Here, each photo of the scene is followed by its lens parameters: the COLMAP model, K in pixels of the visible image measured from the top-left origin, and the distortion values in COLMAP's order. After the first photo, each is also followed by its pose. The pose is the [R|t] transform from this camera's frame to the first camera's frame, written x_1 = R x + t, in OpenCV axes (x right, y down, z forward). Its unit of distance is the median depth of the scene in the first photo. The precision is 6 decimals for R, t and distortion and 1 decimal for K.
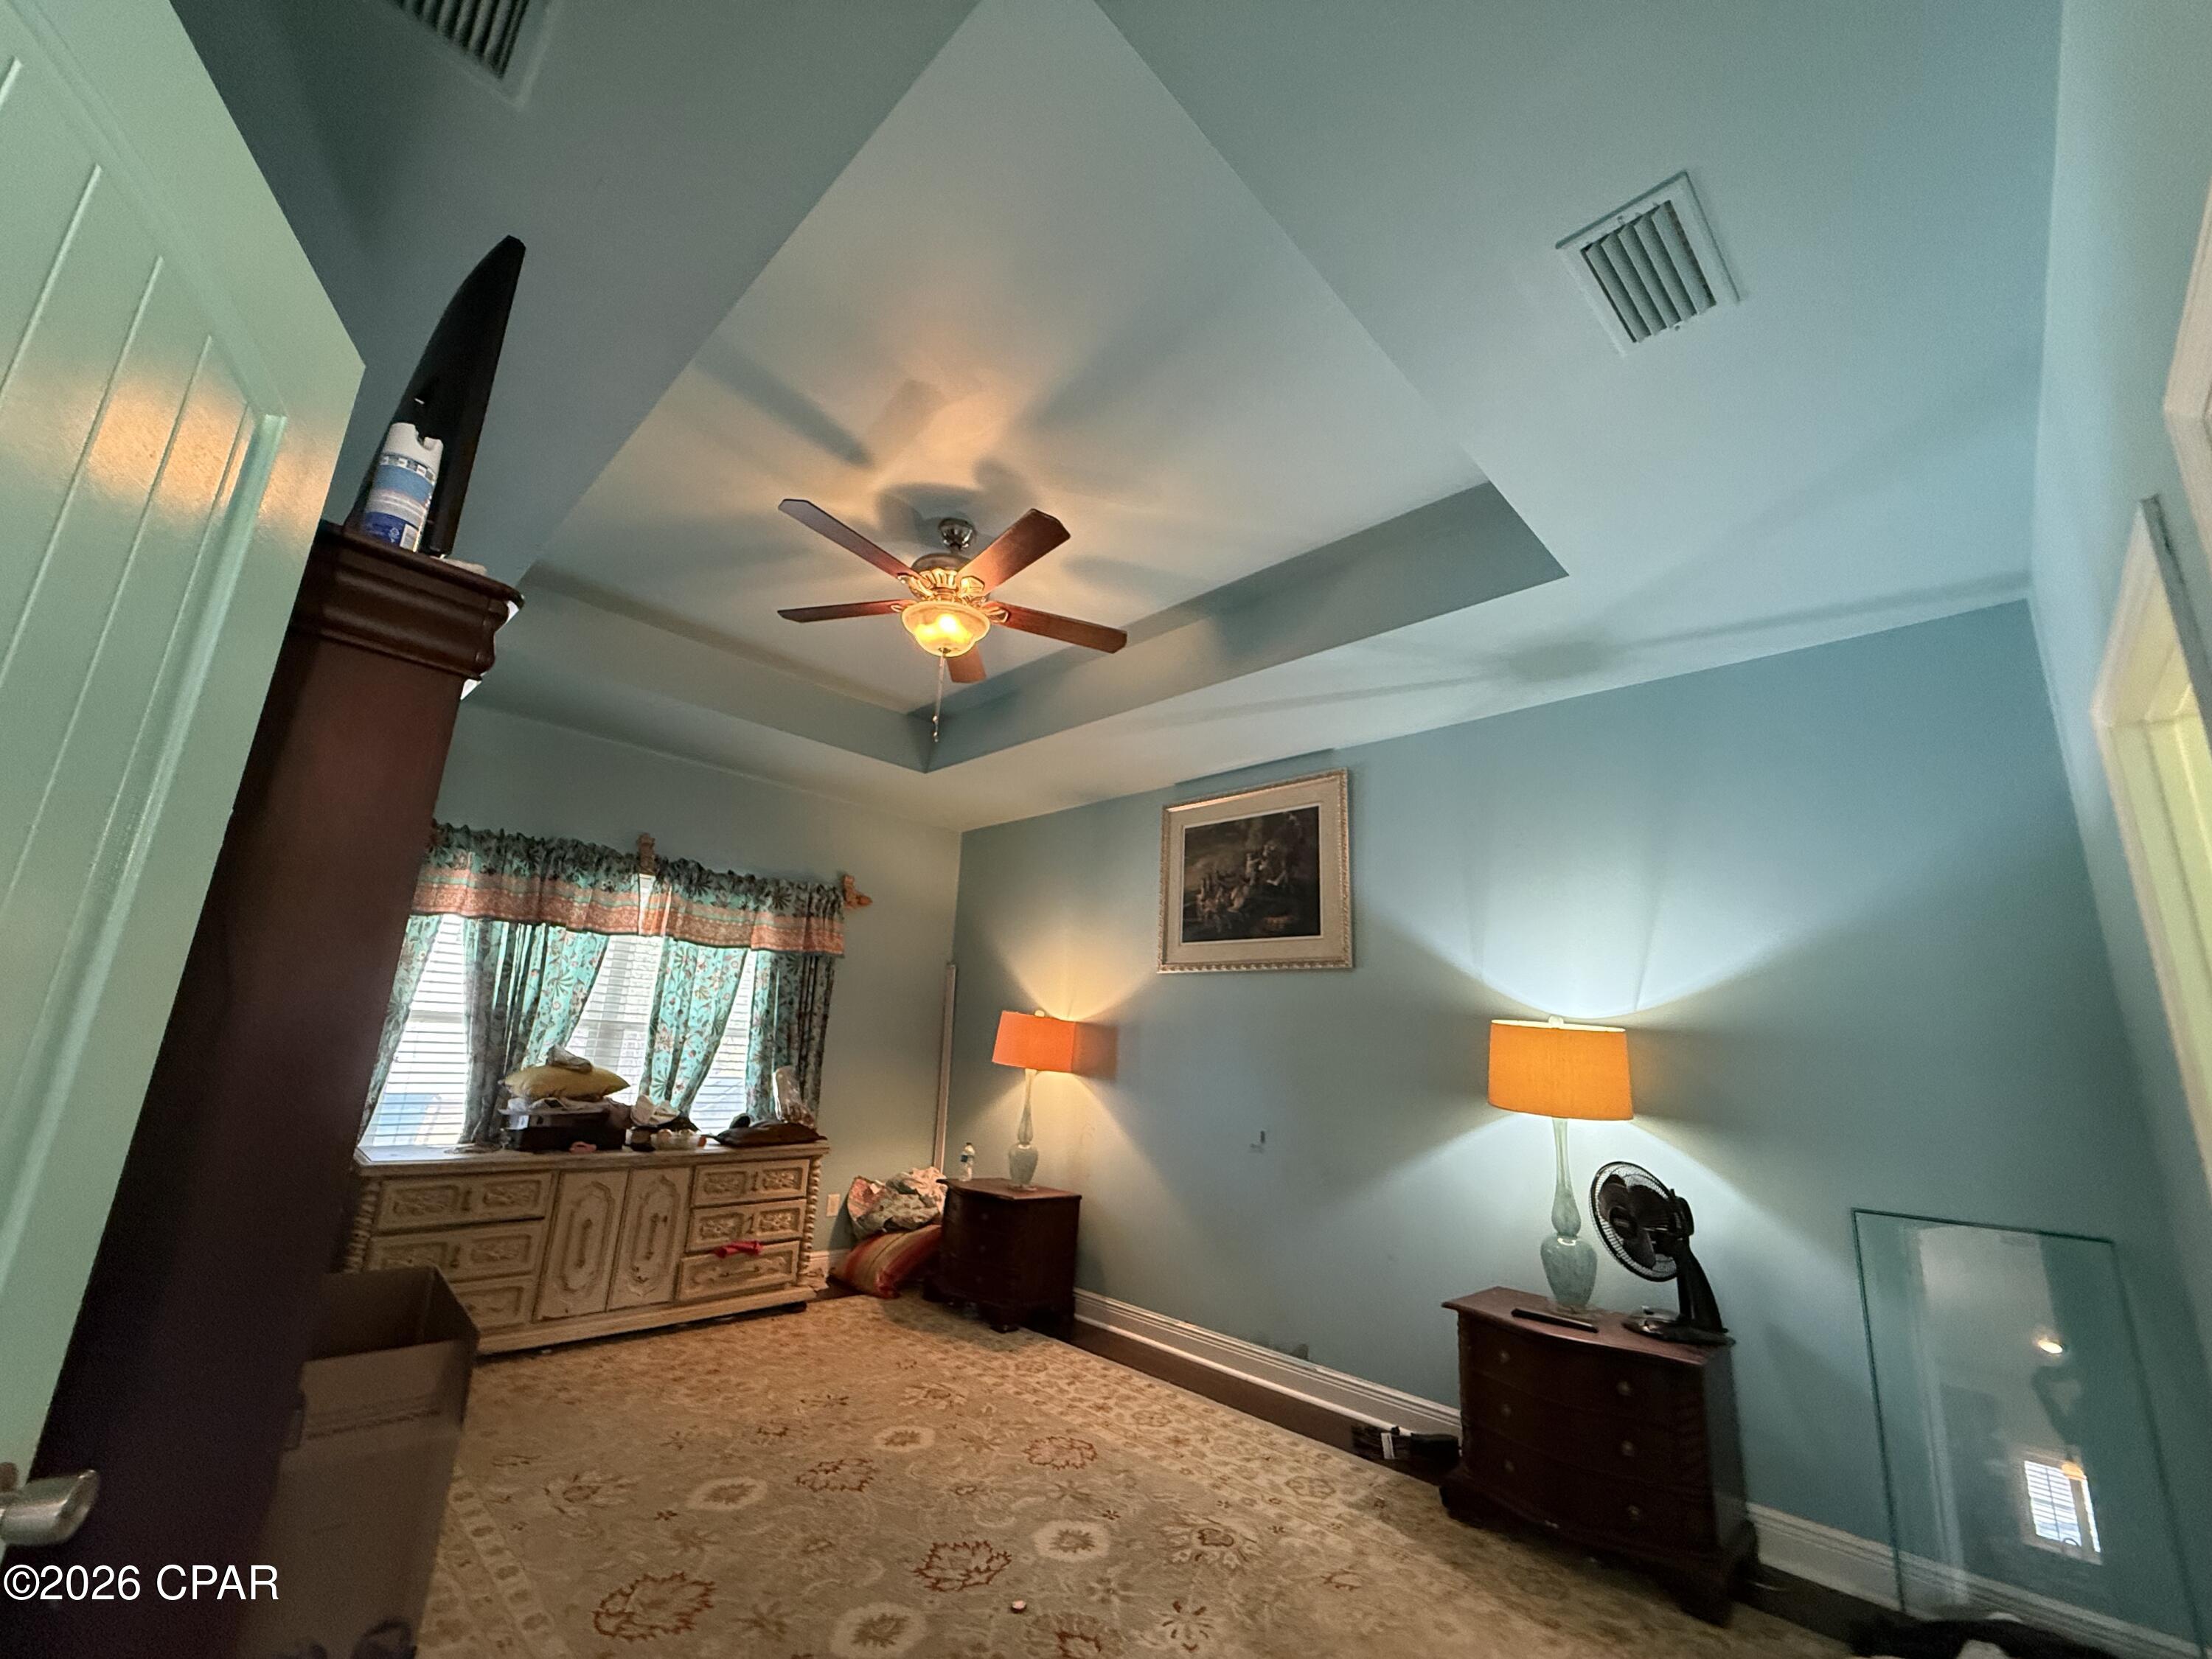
lens RADIAL K [[880.9, 0, 1099.4], [0, 880.9, 828.2], [0, 0, 1]] dist [-0.000979, 0.000096]
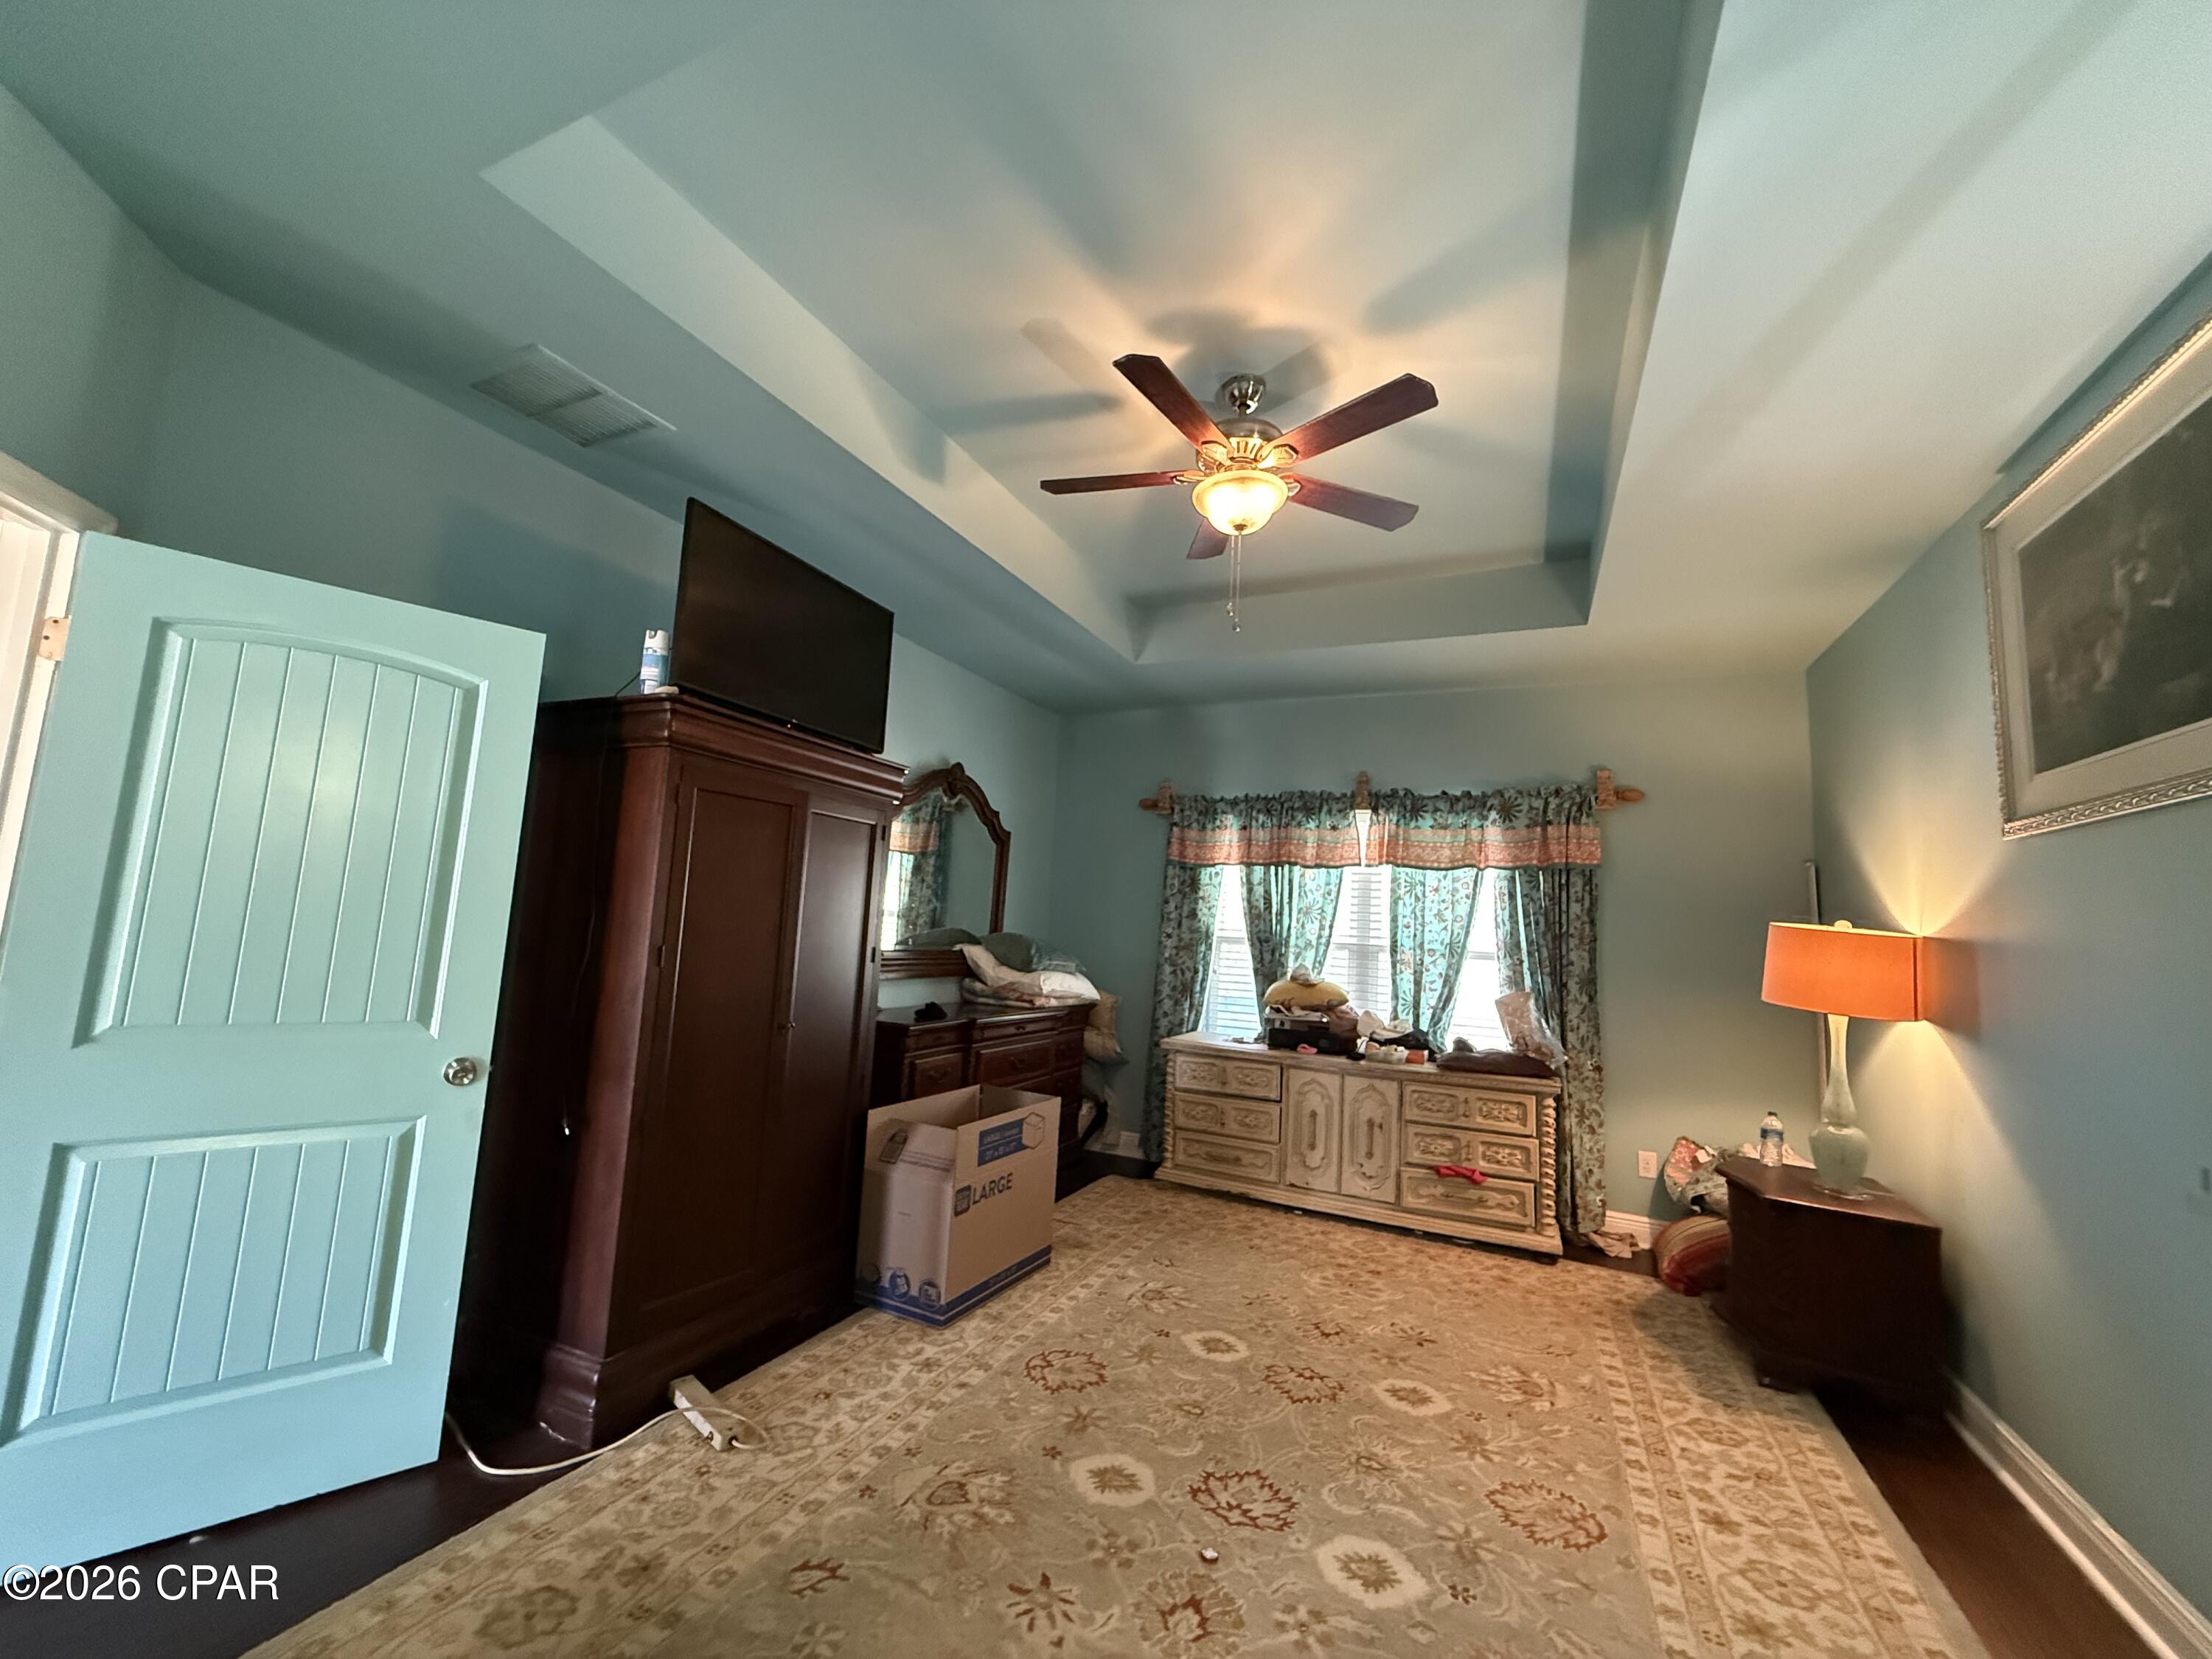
lens RADIAL K [[880.9, 0, 1099.4], [0, 880.9, 828.2], [0, 0, 1]] dist [-0.000979, 0.000096]
pose [[0.329528, -0.136952, -0.934160, 0.441590], [0.194882, 0.977983, -0.074631, 0.107332], [0.923814, -0.157458, 0.348963, 0.376220]]
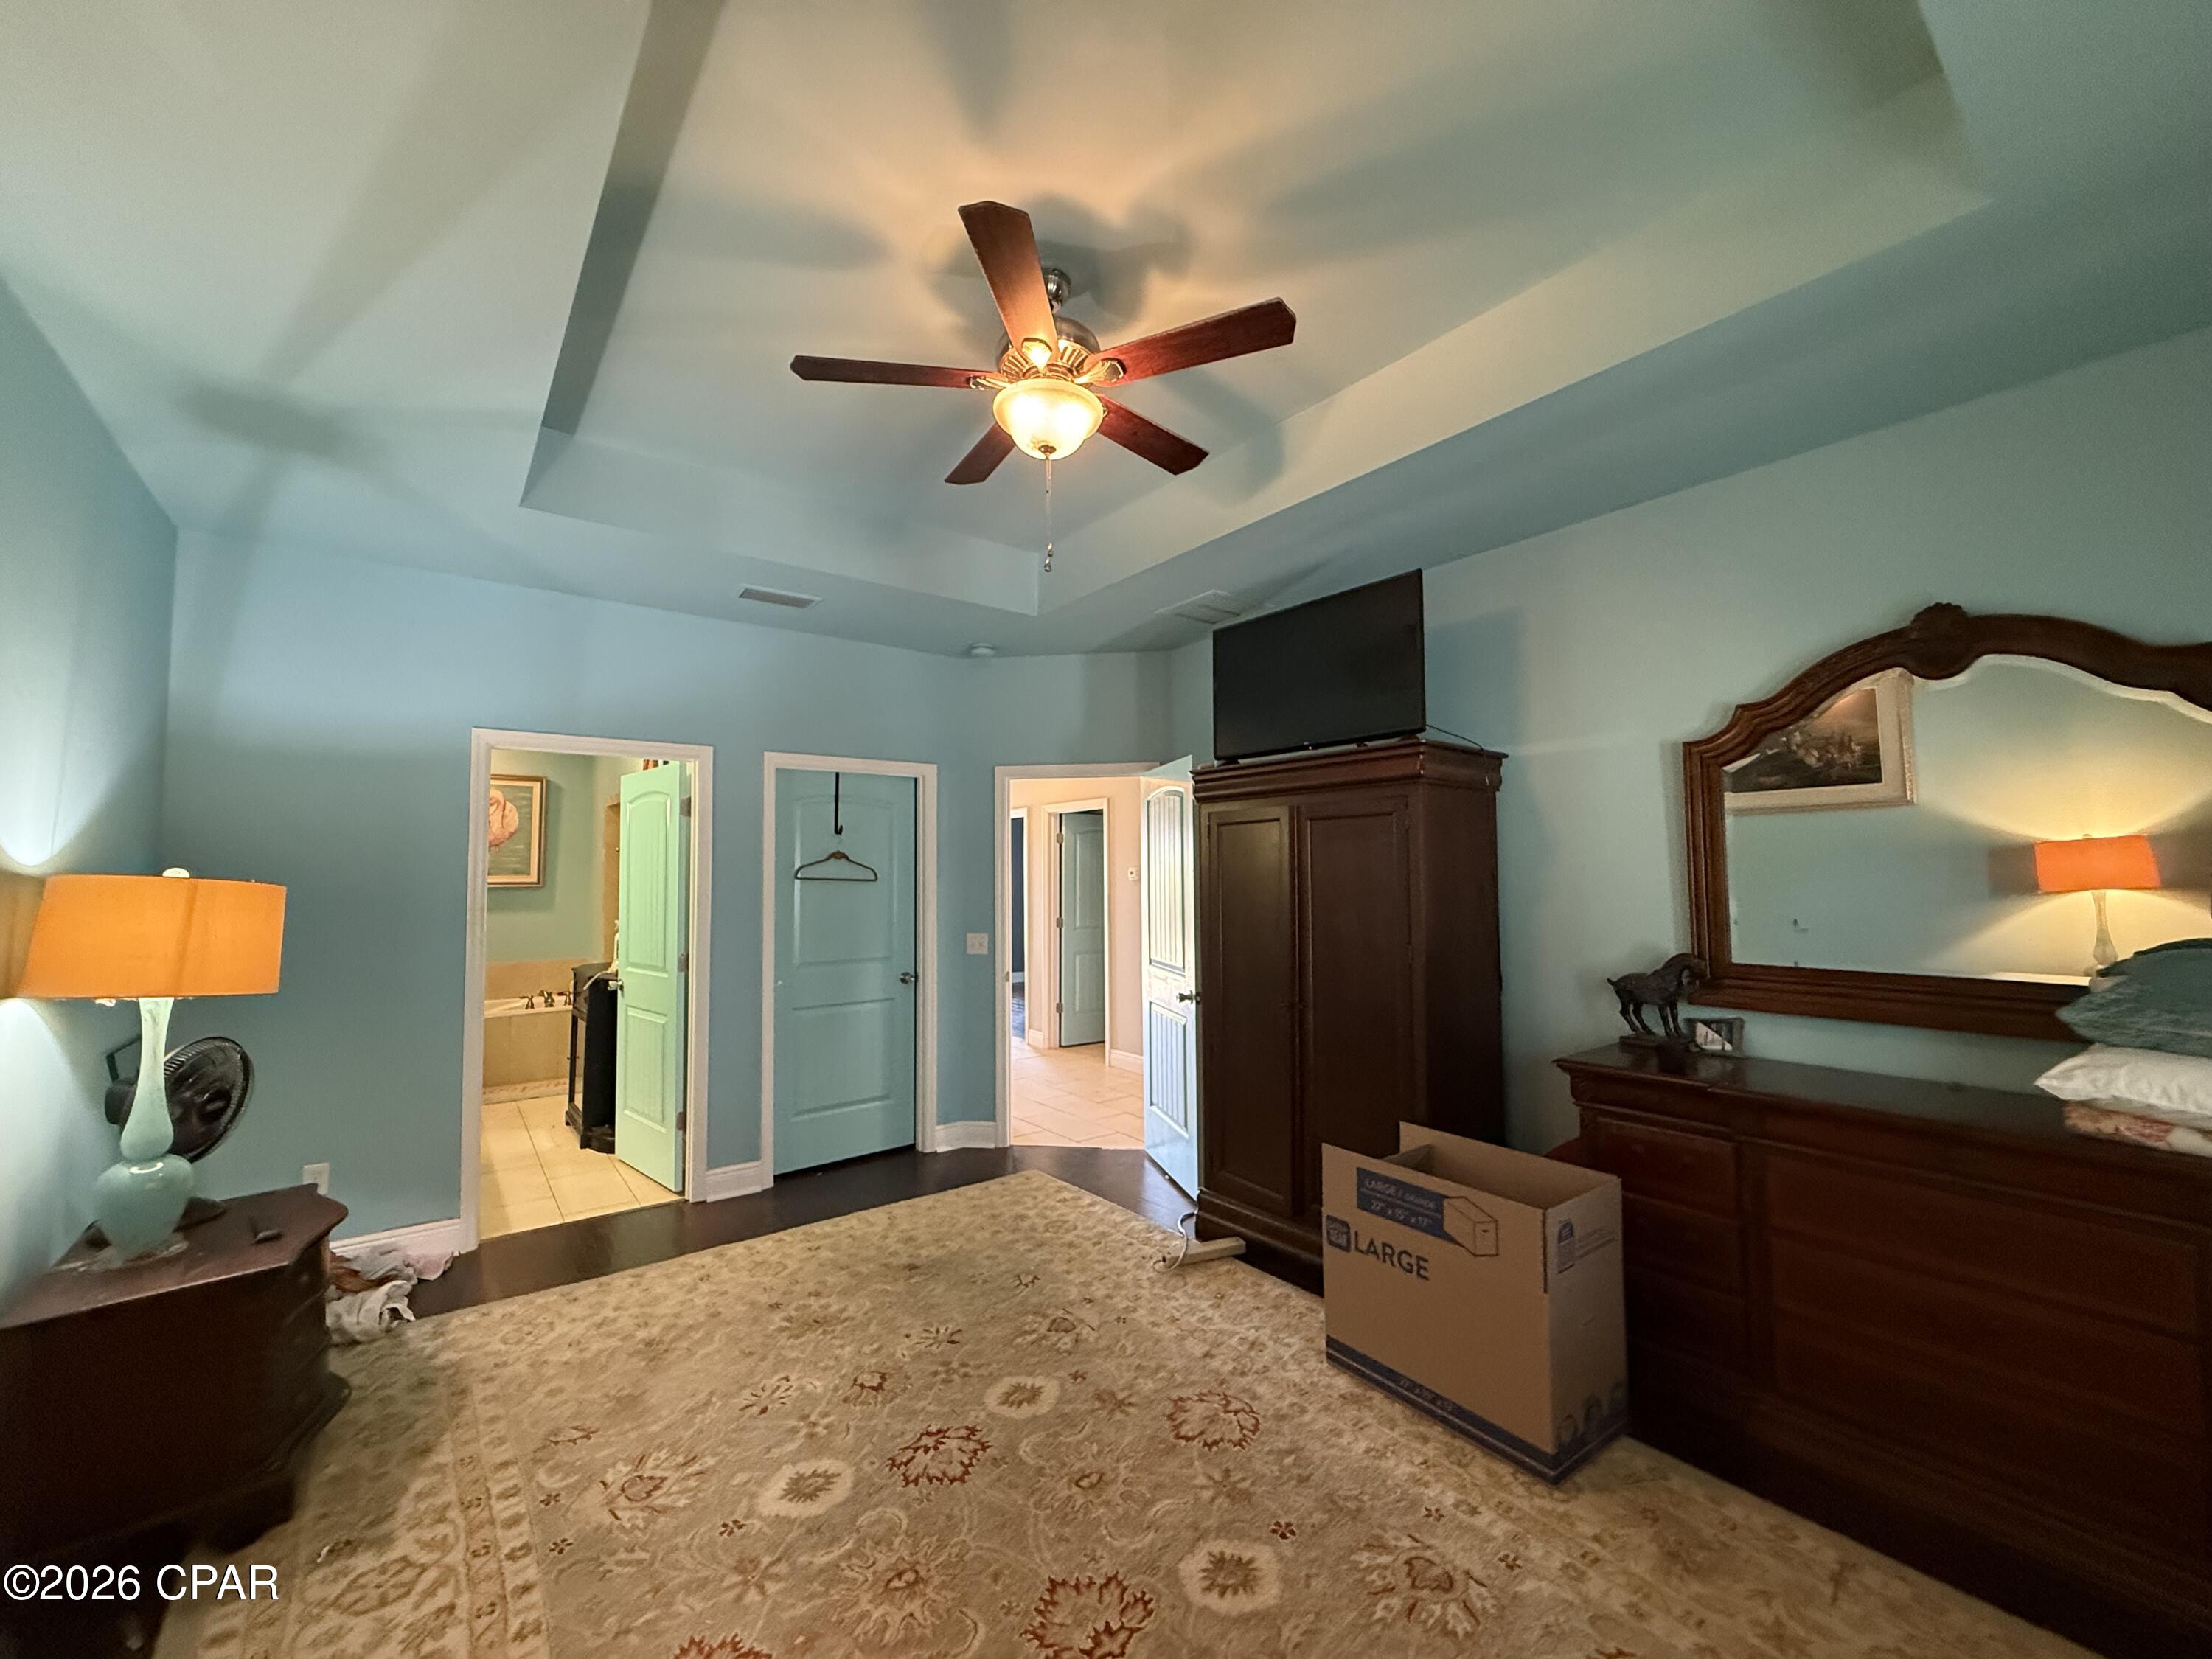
lens RADIAL K [[880.9, 0, 1099.4], [0, 880.9, 828.2], [0, 0, 1]] dist [-0.000979, 0.000096]
pose [[-0.989030, -0.034665, 0.143588, -0.260596], [-0.075699, 0.953669, -0.291179, 0.257714], [-0.126841, -0.298854, -0.945832, 1.230956]]
